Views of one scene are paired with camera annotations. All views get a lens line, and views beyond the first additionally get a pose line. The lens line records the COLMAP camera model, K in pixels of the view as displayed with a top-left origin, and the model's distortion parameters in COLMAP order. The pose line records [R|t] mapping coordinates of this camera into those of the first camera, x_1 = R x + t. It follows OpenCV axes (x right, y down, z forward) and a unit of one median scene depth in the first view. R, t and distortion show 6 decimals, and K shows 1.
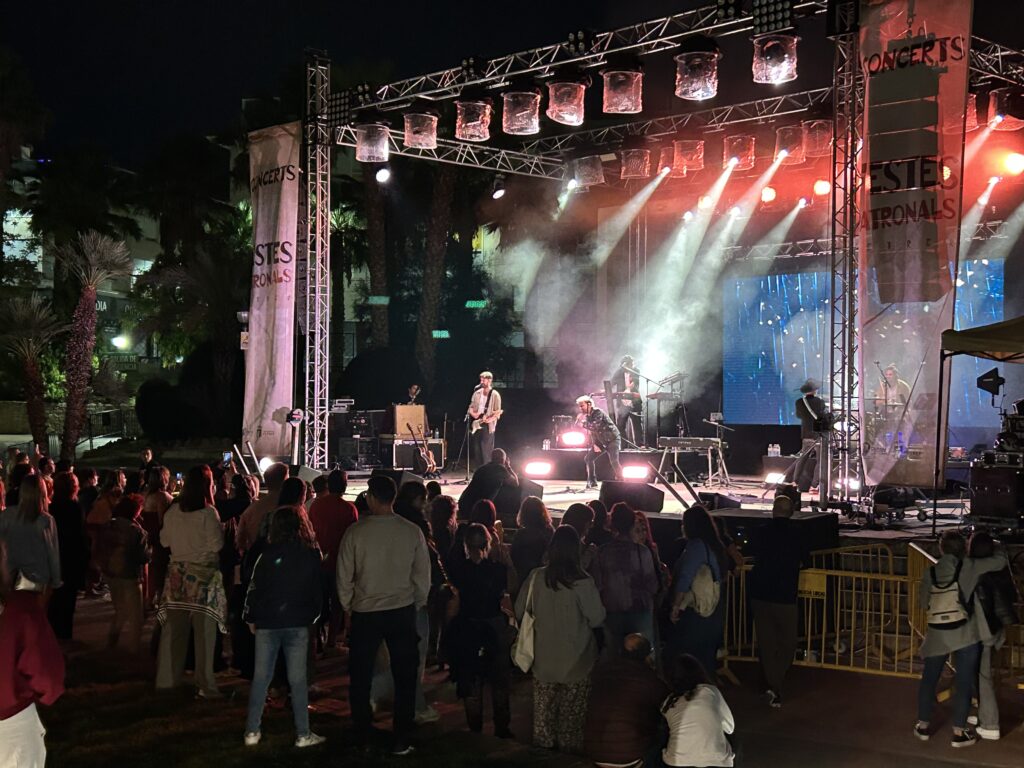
lens RADIAL K [[1476.7, 0, 512.0], [0, 1476.7, 384.0], [0, 0, 1]] dist [0.040575, 0.042543]
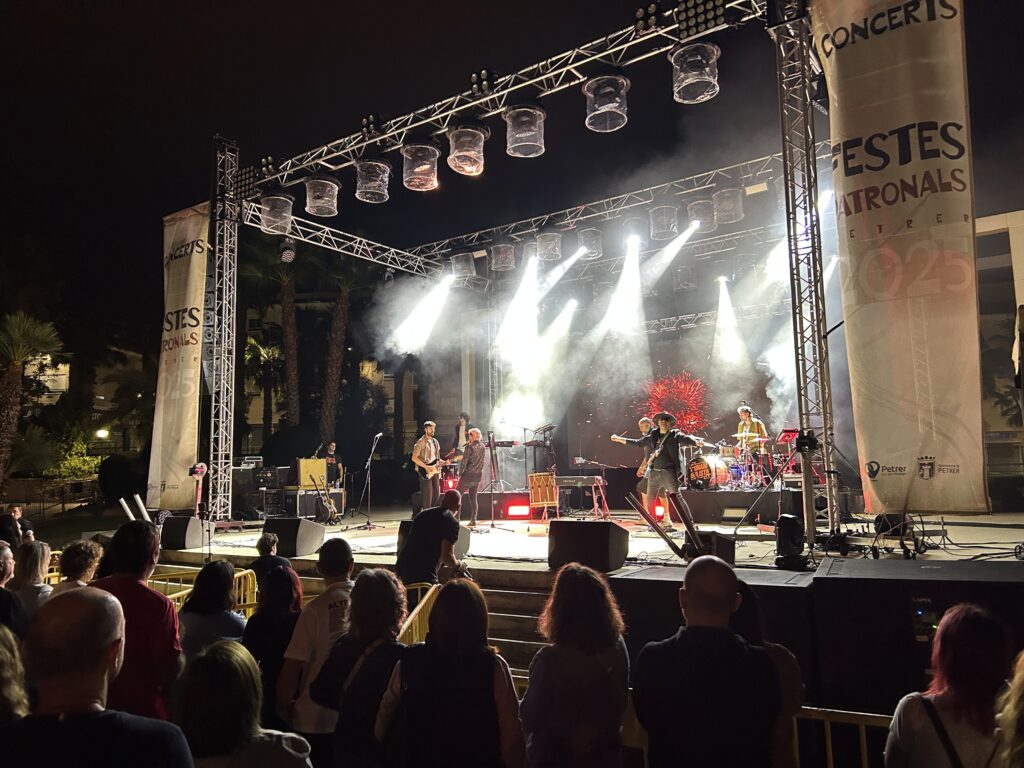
lens RADIAL K [[768.9, 0, 515.1], [0, 768.9, 377.7], [0, 0, 1]] dist [0.060490, -0.083434]
pose [[0.983777, -0.007638, 0.179234, -0.023750], [0.028134, 0.993299, -0.112092, 0.024452], [-0.177177, 0.115316, 0.977400, 0.411976]]
